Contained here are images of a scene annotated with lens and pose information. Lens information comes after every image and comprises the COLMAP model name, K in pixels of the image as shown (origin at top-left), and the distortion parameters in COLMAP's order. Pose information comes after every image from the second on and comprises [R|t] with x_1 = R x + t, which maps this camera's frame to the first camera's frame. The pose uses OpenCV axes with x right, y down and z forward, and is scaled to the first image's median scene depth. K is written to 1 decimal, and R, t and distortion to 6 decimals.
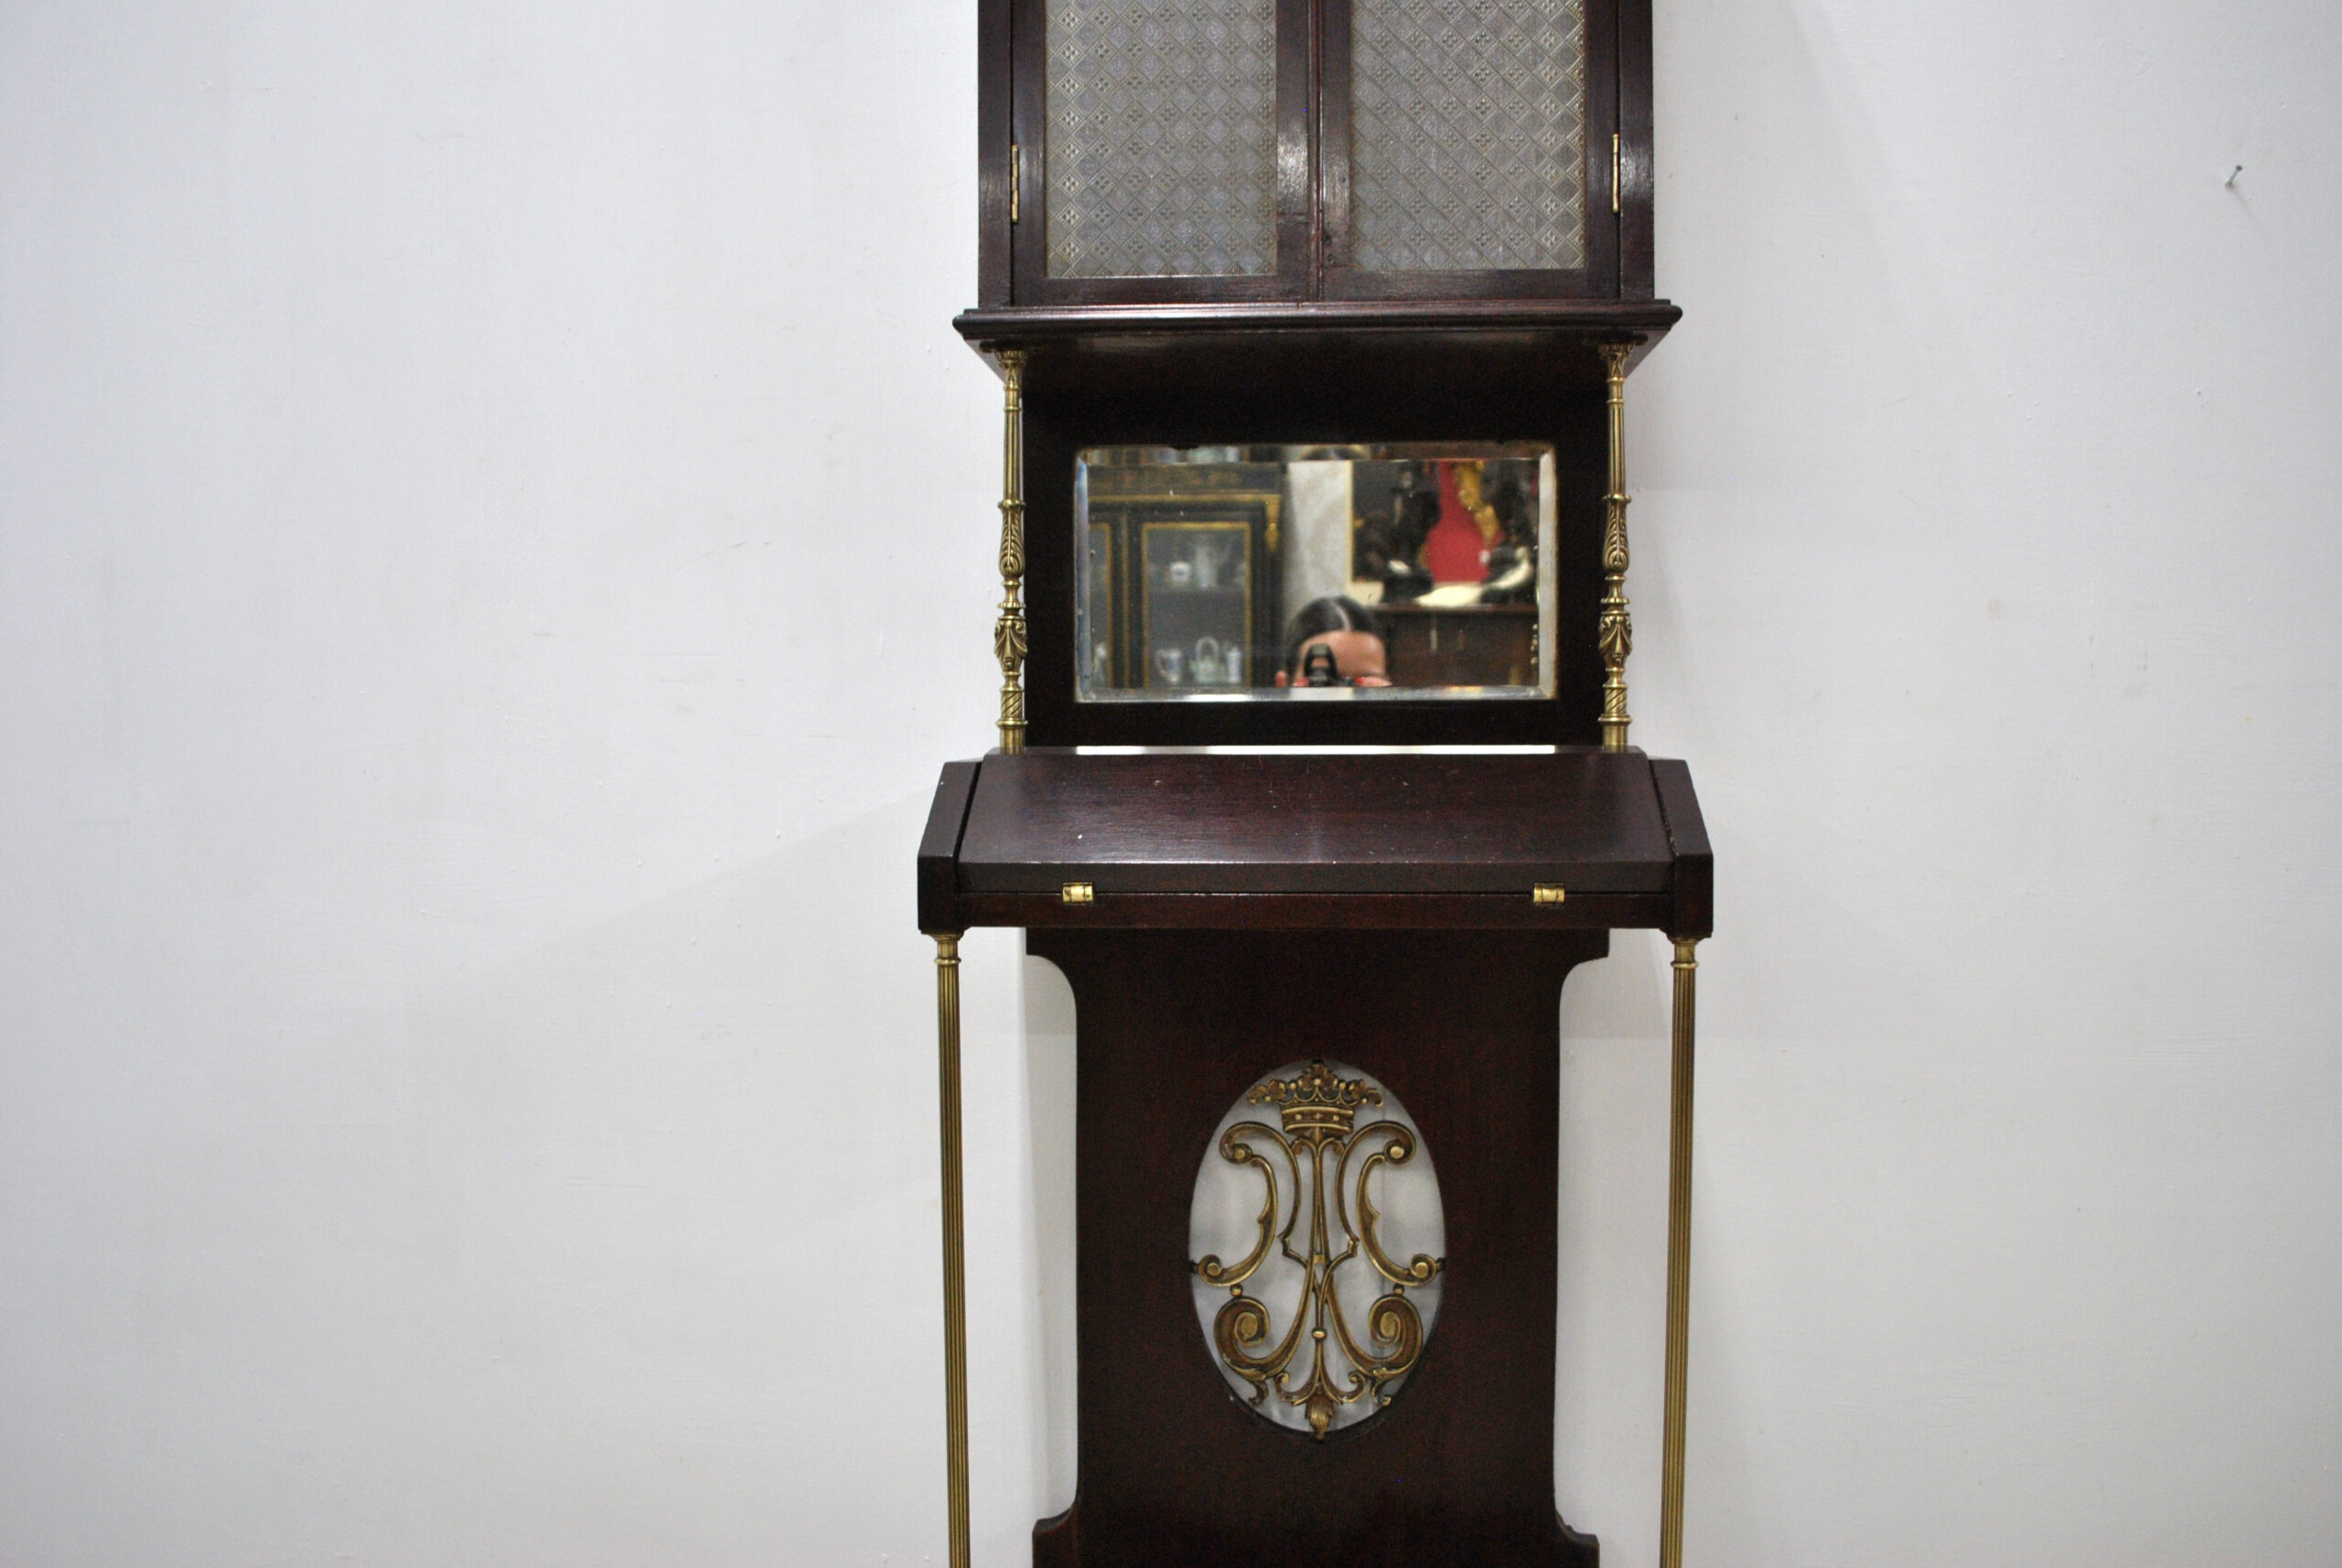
lens RADIAL K [[1866.5, 0, 1197.1], [0, 1866.5, 787.7], [0, 0, 1]] dist [-0.085722, 0.014484]
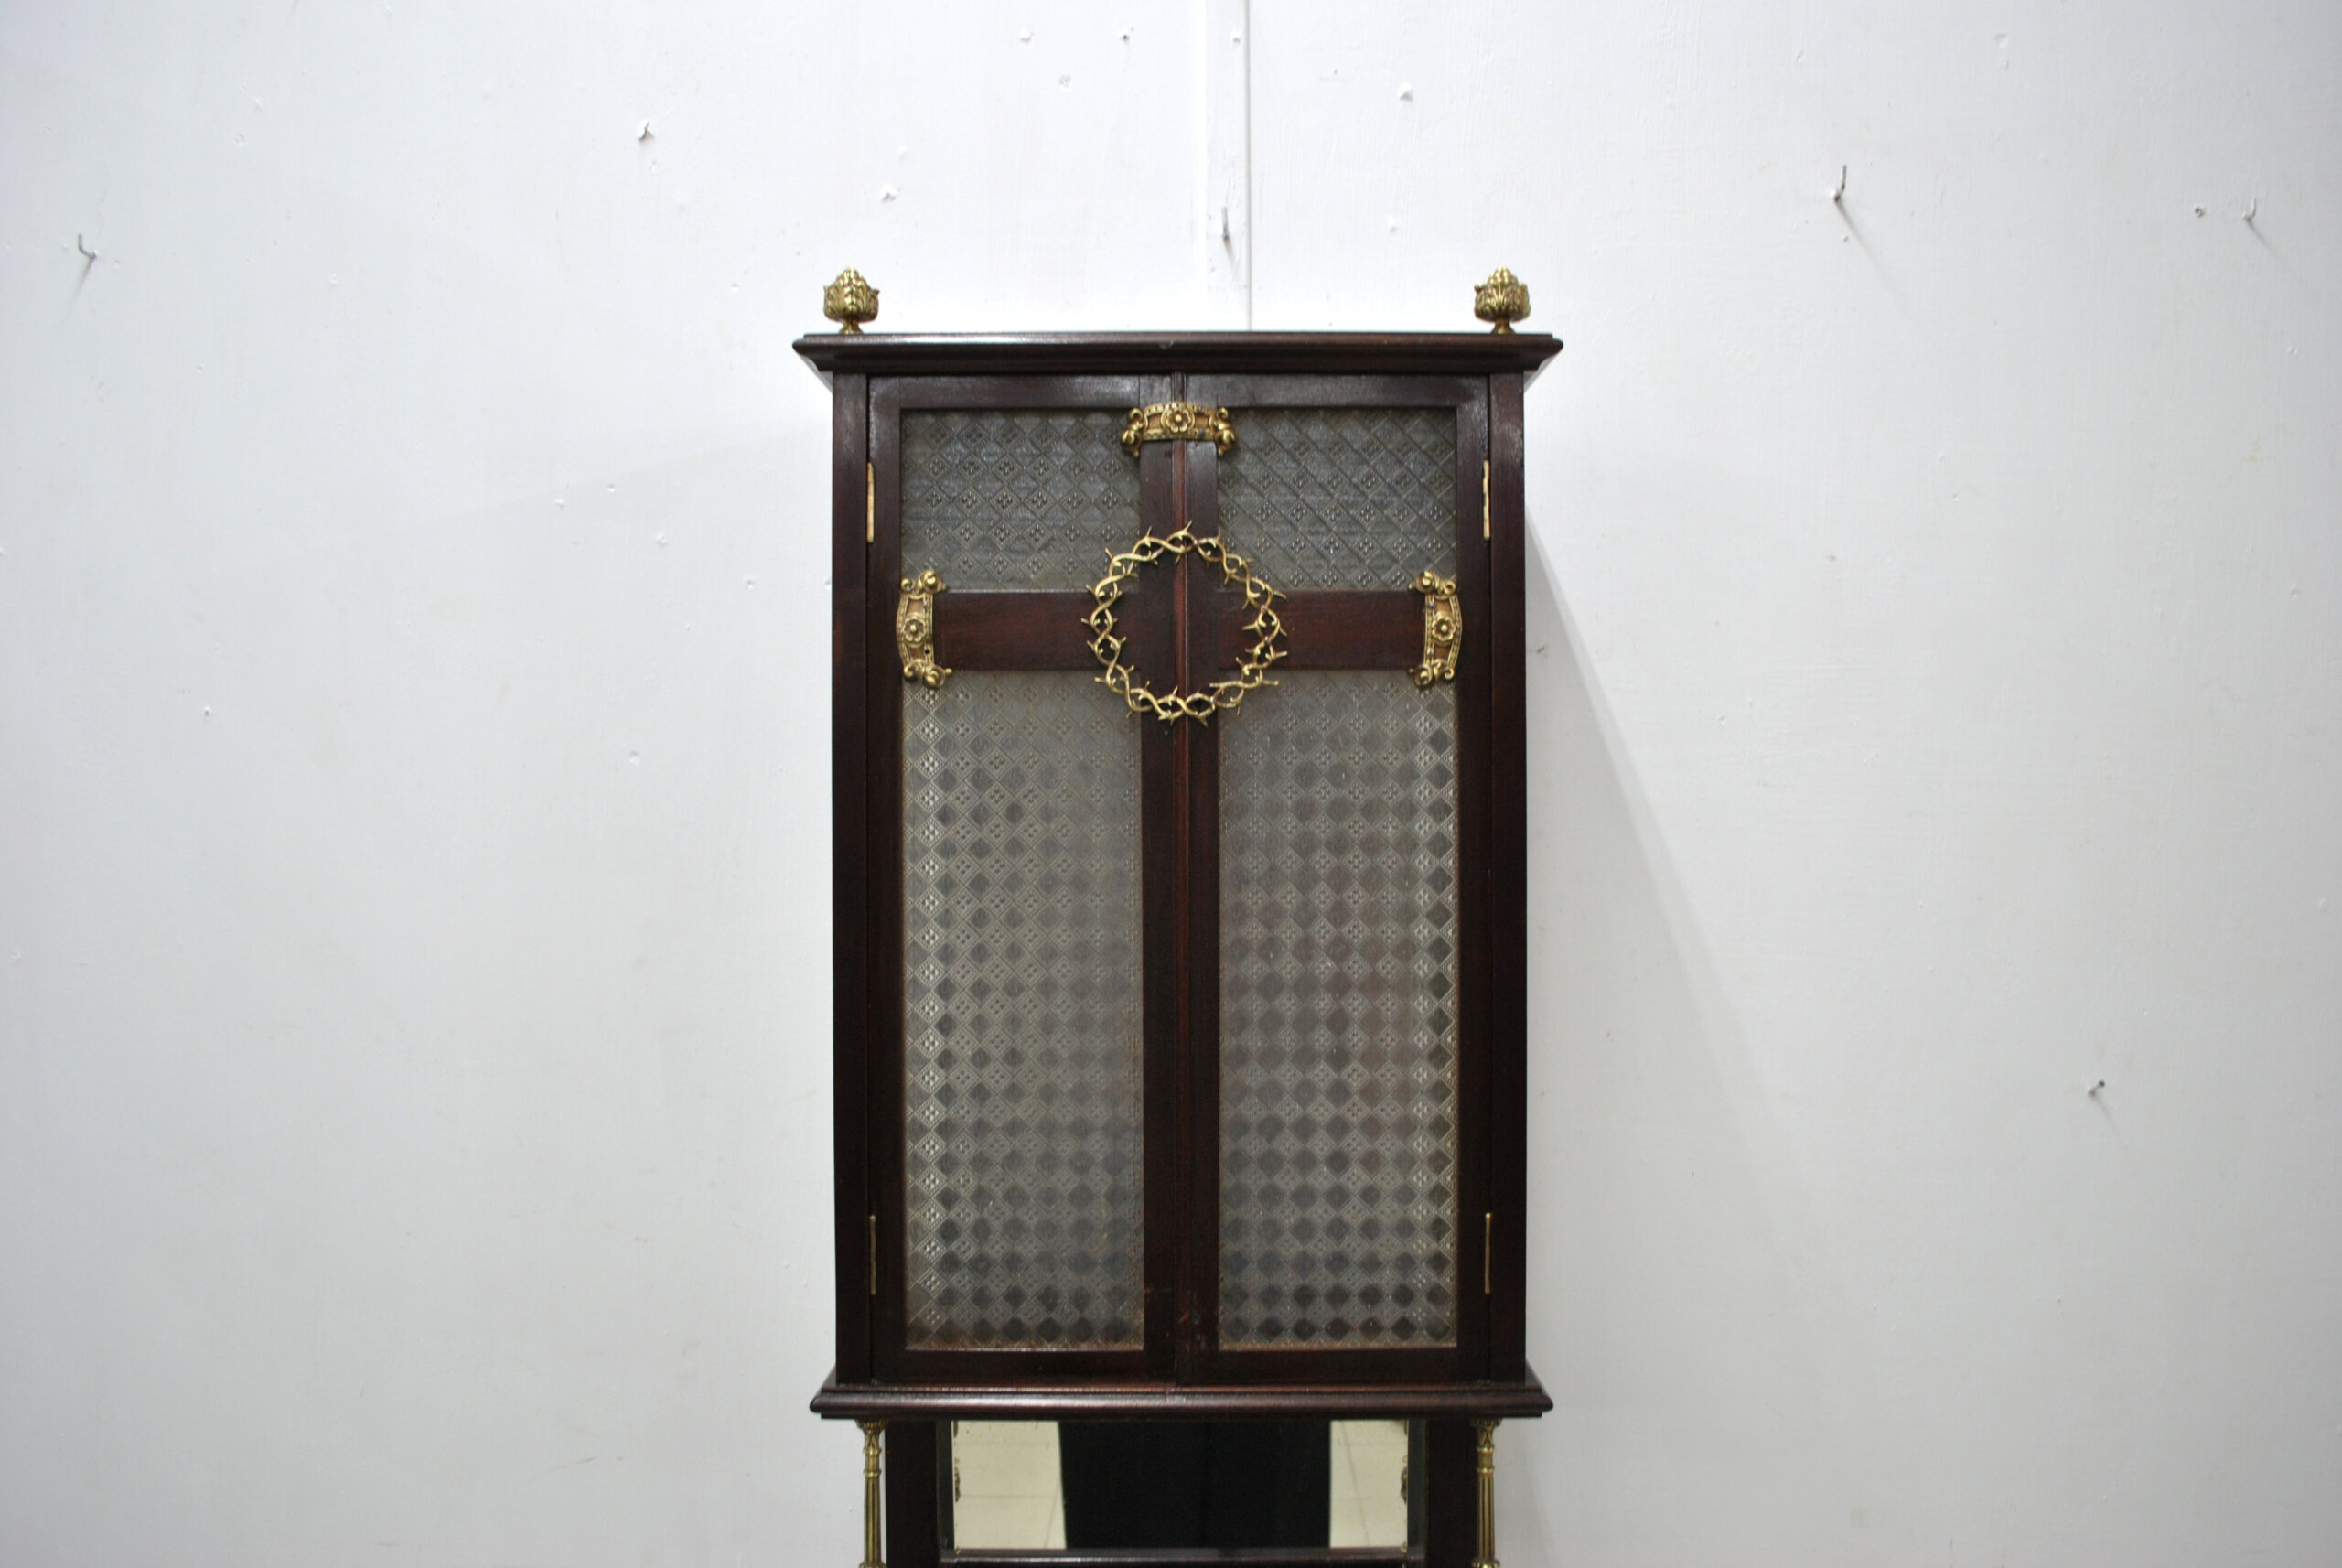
lens RADIAL K [[1866.5, 0, 1197.1], [0, 1866.5, 787.7], [0, 0, 1]] dist [-0.085722, 0.014484]
pose [[0.997542, 0.001353, 0.070061, 0.001810], [0.002451, 0.998528, -0.054174, -0.439048], [-0.070031, 0.054213, 0.996071, 0.008088]]
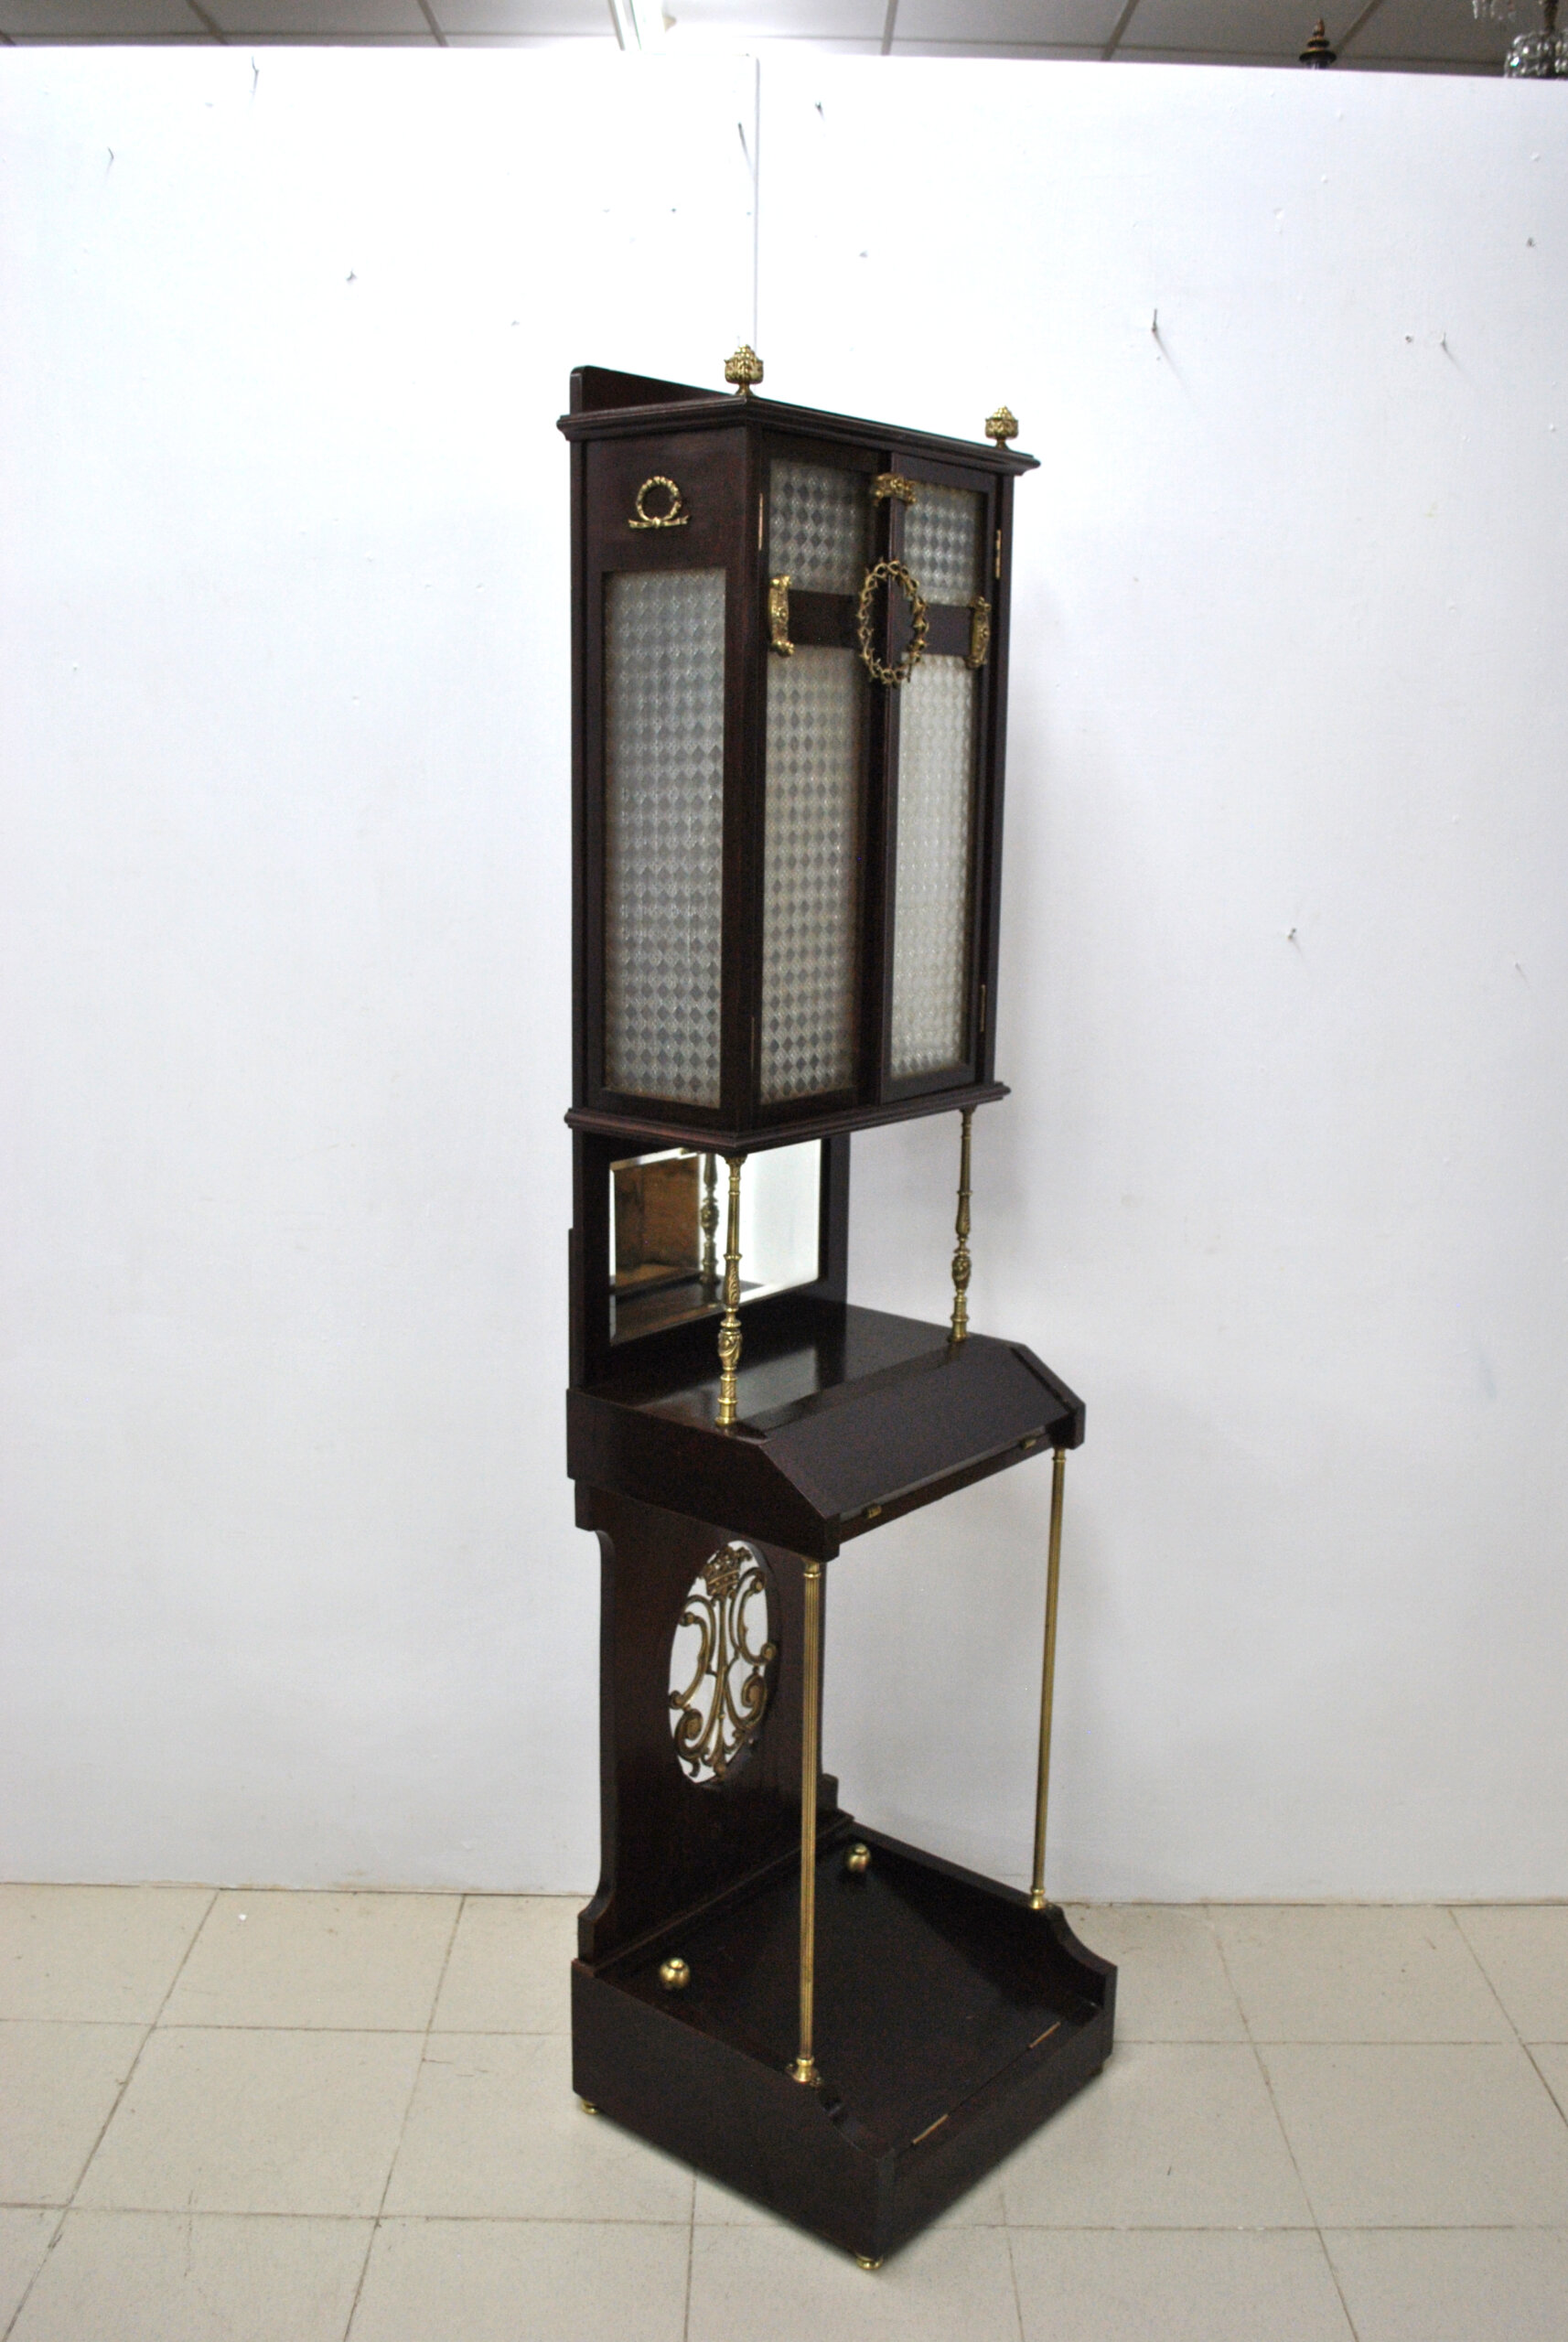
lens RADIAL K [[2109.9, 0, 786.6], [0, 2109.9, 1186.0], [0, 0, 1]] dist [-0.078856, 0.022624]
pose [[0.998246, 0.005558, 0.058945, 0.028697], [-0.015322, 0.985920, 0.166517, -0.406655], [-0.057189, -0.167128, 0.984275, -0.785088]]
